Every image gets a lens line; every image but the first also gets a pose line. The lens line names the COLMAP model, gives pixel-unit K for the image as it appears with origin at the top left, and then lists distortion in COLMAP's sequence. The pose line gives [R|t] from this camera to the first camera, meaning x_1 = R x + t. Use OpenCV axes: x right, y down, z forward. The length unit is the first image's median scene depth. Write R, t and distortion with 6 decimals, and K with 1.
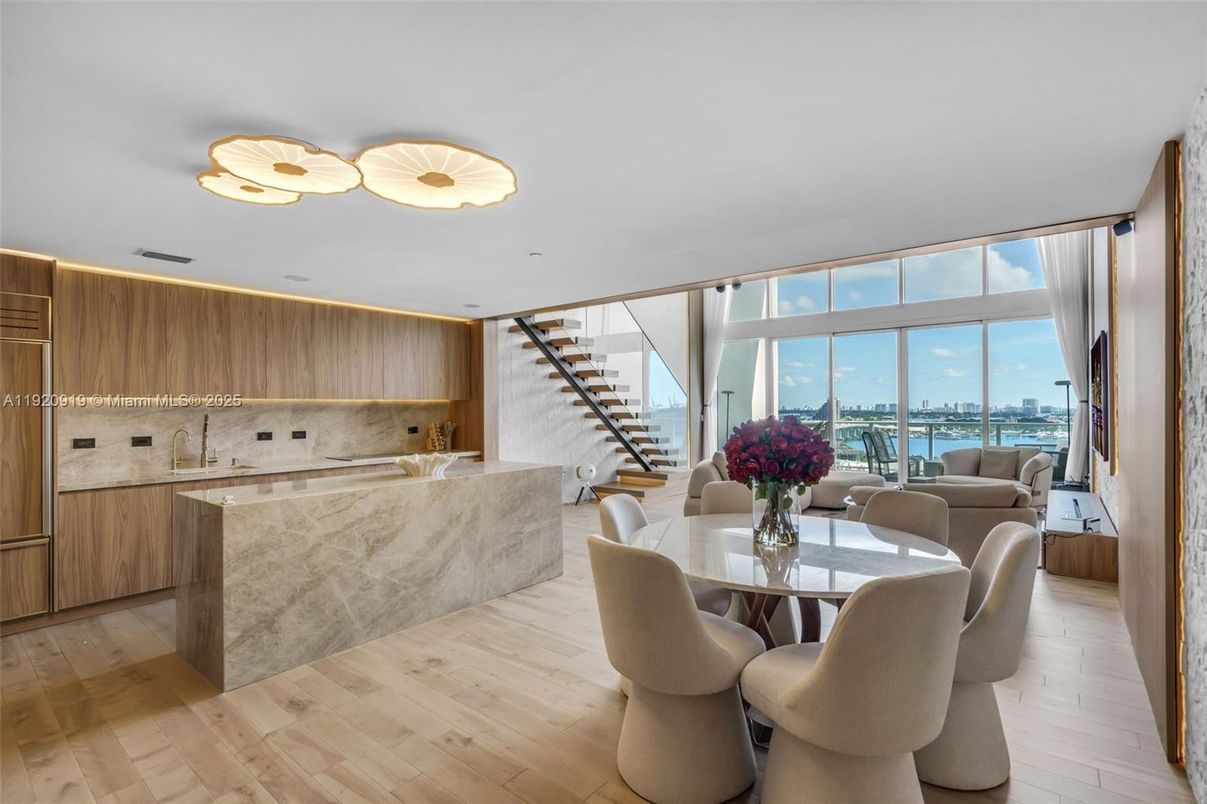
lens RADIAL K [[570.3, 0, 598.8], [0, 570.3, 404.9], [0, 0, 1]] dist [-0.003971, -0.000071]
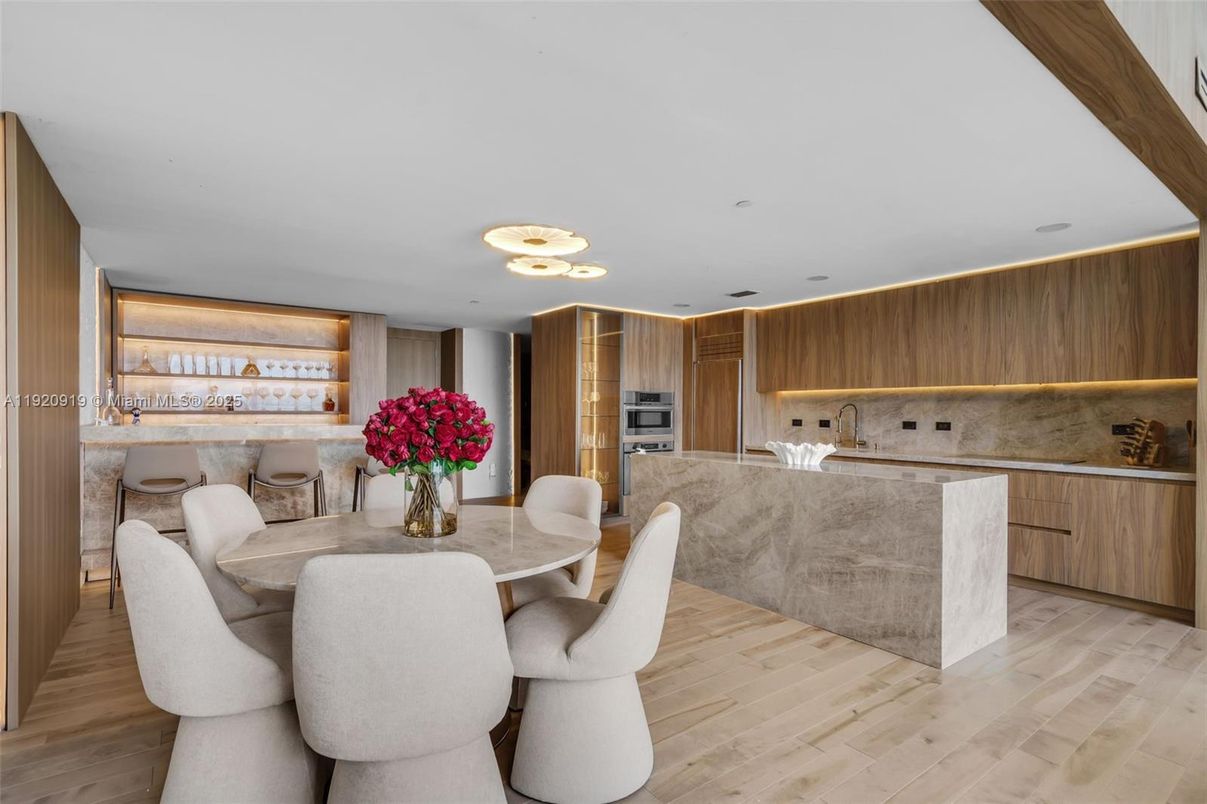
lens RADIAL K [[570.3, 0, 597.3], [0, 570.3, 406.5], [0, 0, 1]] dist [-0.003971, -0.000071]
pose [[-0.256686, -0.001893, -0.966493, 0.613942], [0.000546, 0.999998, -0.002104, 0.026530], [0.966495, -0.001068, -0.256684, 0.823662]]
